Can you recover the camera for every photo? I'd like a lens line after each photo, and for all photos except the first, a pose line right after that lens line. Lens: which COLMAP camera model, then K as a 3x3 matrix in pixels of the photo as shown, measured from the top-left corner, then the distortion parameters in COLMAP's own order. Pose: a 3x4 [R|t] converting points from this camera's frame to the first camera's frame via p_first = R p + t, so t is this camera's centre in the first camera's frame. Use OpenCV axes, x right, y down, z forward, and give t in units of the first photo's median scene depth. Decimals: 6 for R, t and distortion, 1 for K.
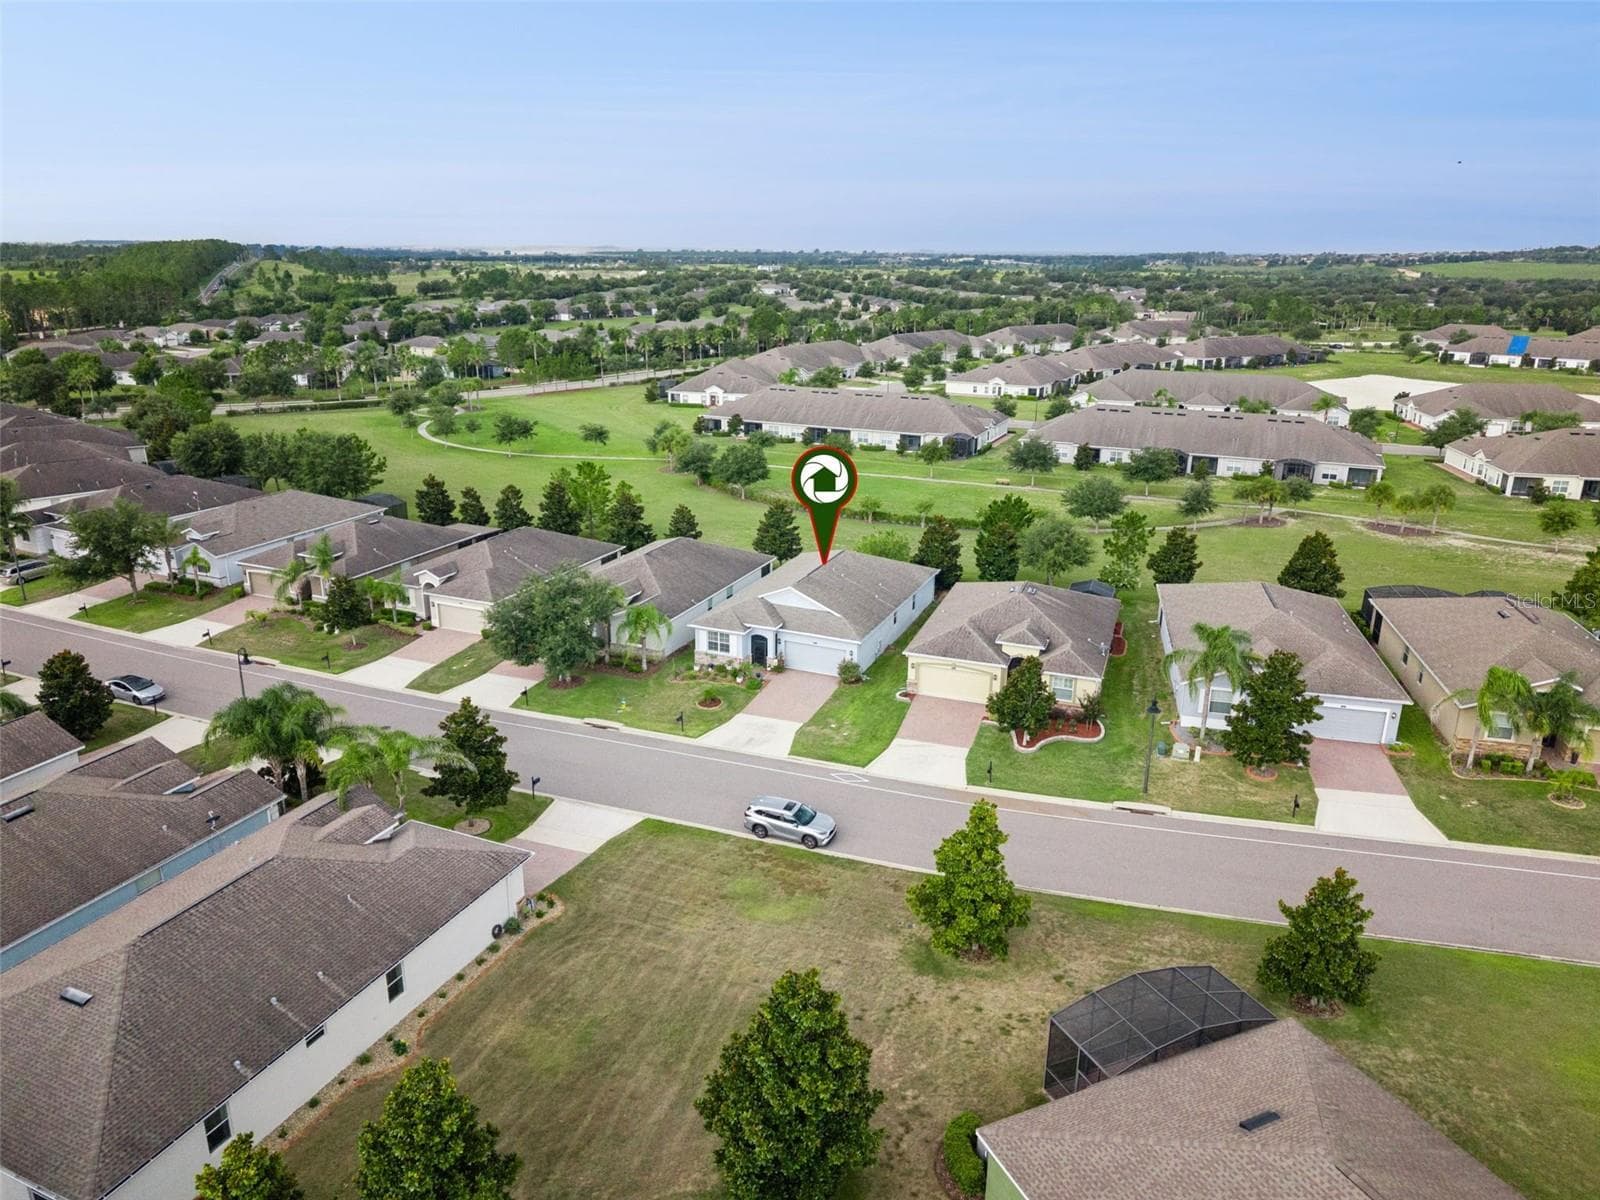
lens RADIAL K [[1069.2, 0, 789.7], [0, 1069.2, 561.0], [0, 0, 1]] dist [0.025645, -0.039651]
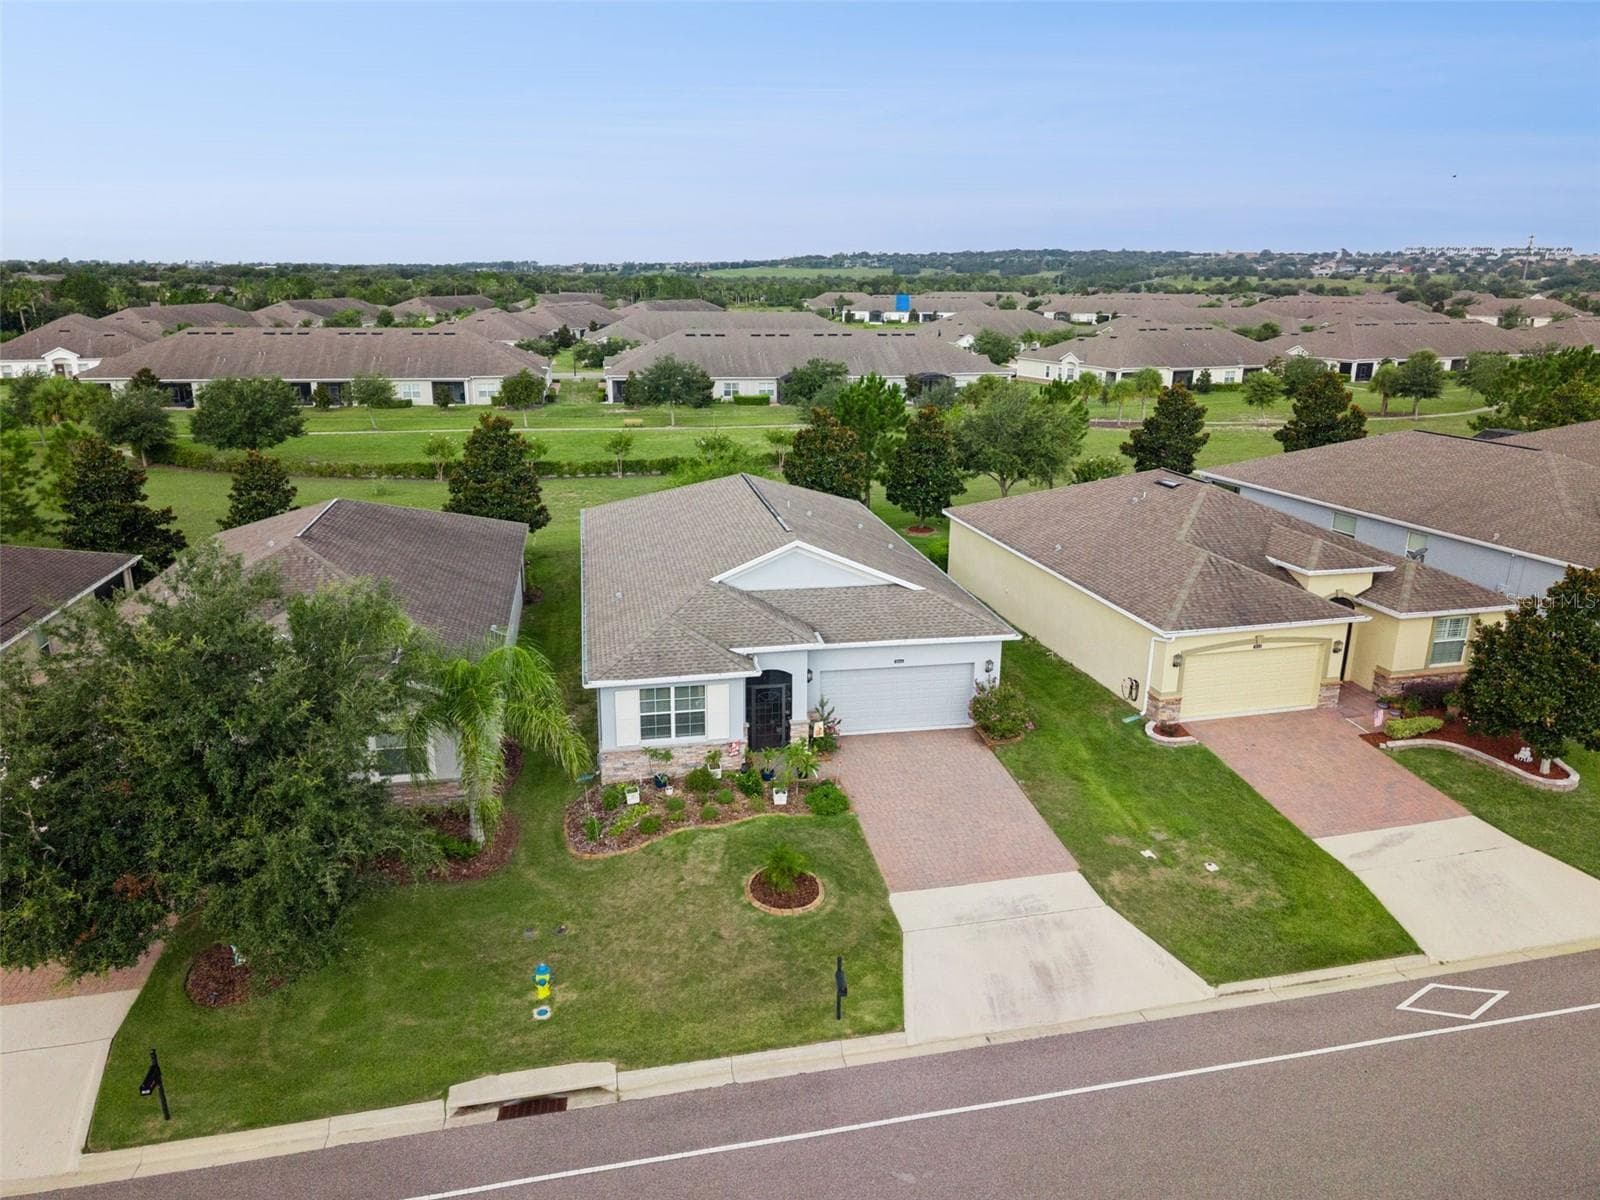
lens RADIAL K [[1069.2, 0, 789.7], [0, 1069.2, 561.0], [0, 0, 1]] dist [0.025645, -0.039651]
pose [[0.824650, -0.147088, 0.546184, -0.152829], [0.153062, 0.987601, 0.034863, 0.011413], [-0.544540, 0.054851, 0.836939, 0.444394]]
